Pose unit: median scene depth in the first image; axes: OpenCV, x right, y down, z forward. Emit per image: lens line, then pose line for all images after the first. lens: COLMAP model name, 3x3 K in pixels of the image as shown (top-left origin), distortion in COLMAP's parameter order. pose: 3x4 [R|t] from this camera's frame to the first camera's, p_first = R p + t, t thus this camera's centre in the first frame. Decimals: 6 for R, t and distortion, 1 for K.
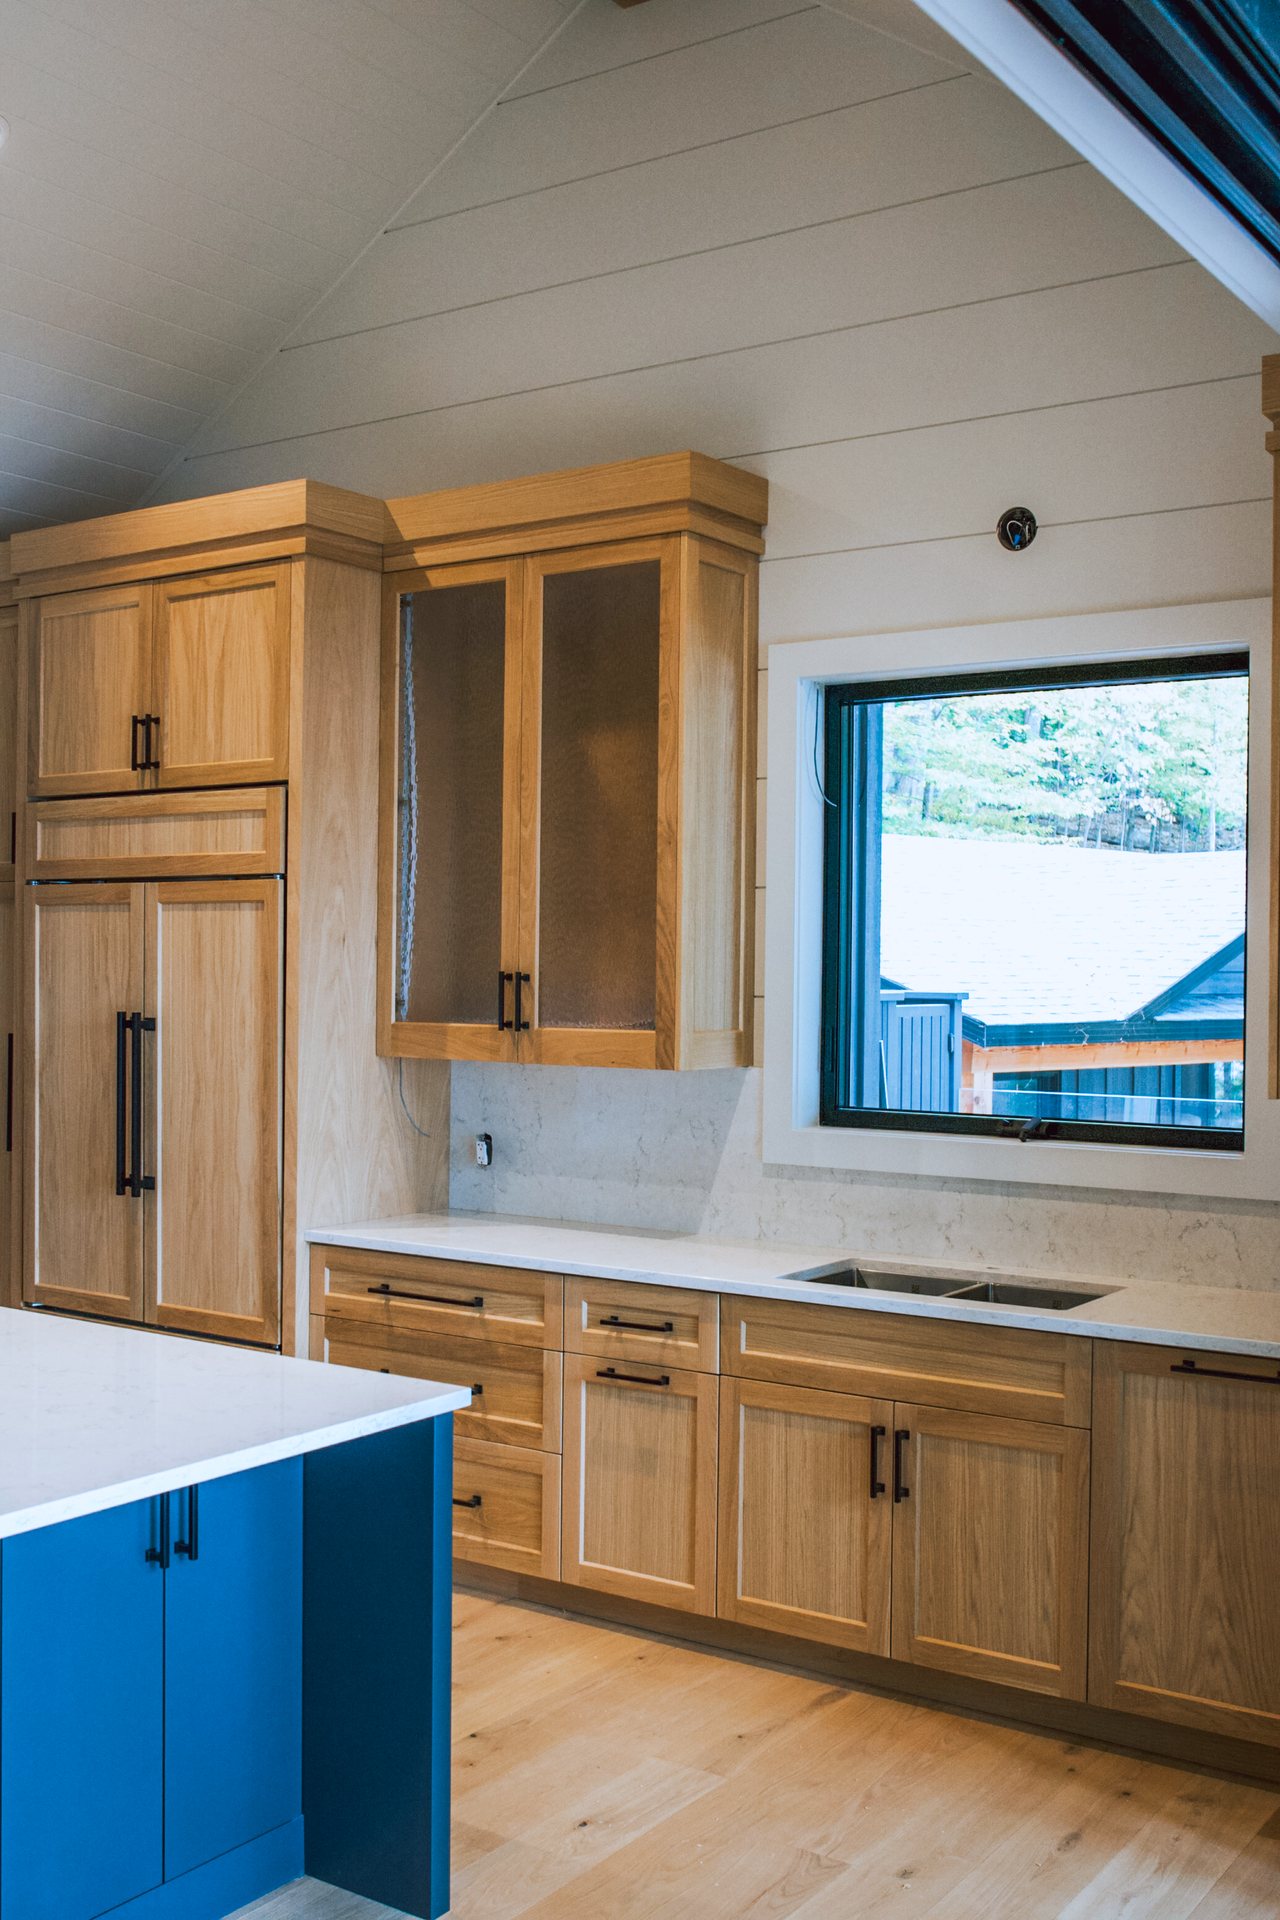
lens RADIAL K [[1991.2, 0, 640.0], [0, 1991.2, 960.0], [0, 0, 1]] dist [-0.031204, 0.051516]
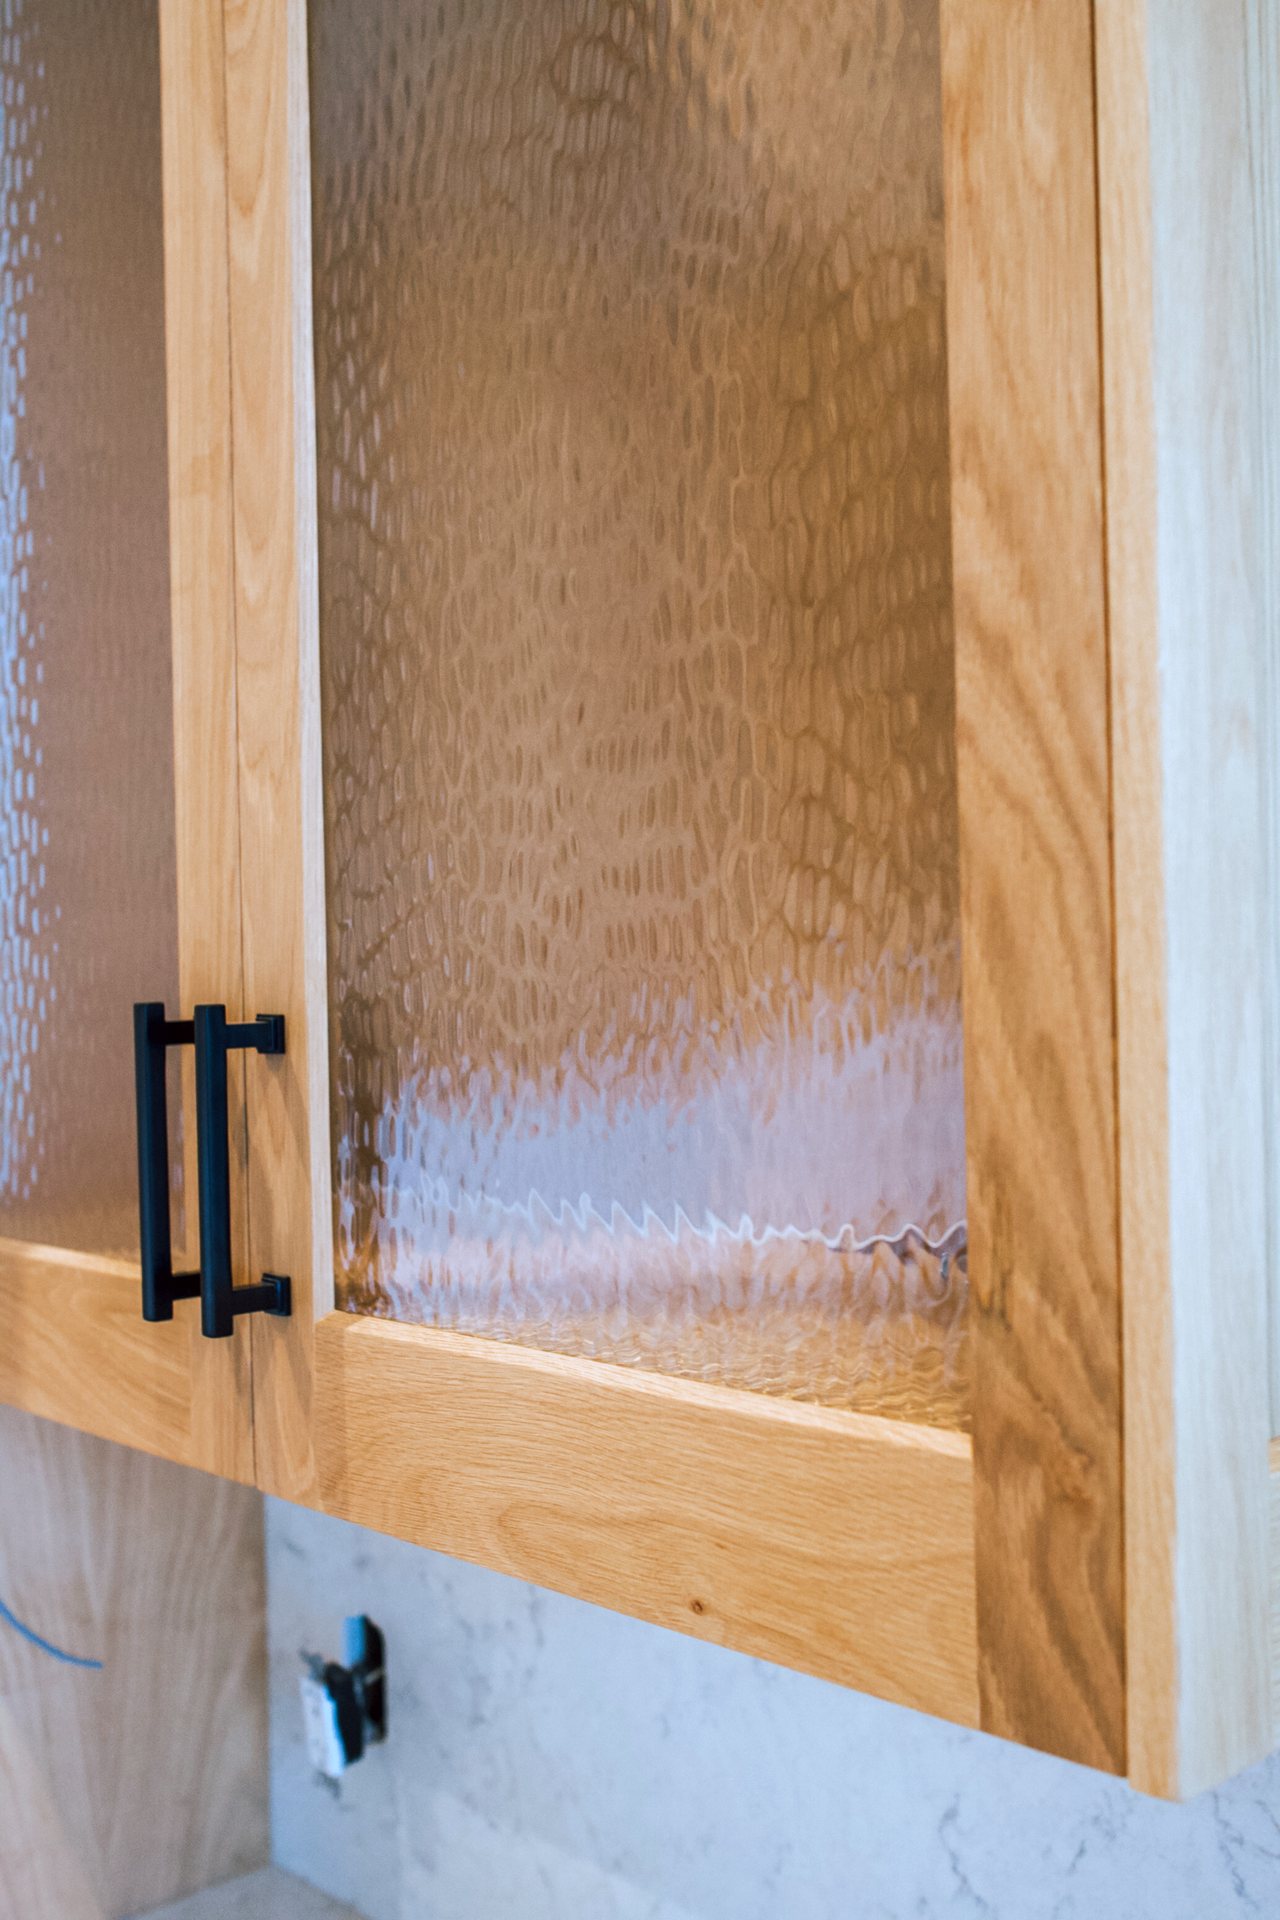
lens RADIAL K [[1991.2, 0, 640.0], [0, 1991.2, 960.0], [0, 0, 1]] dist [-0.031204, 0.051516]
pose [[0.977745, -0.033138, -0.207165, 0.013761], [0.036631, 0.999244, 0.013044, 0.001070], [0.206576, -0.020343, 0.978219, 0.830103]]
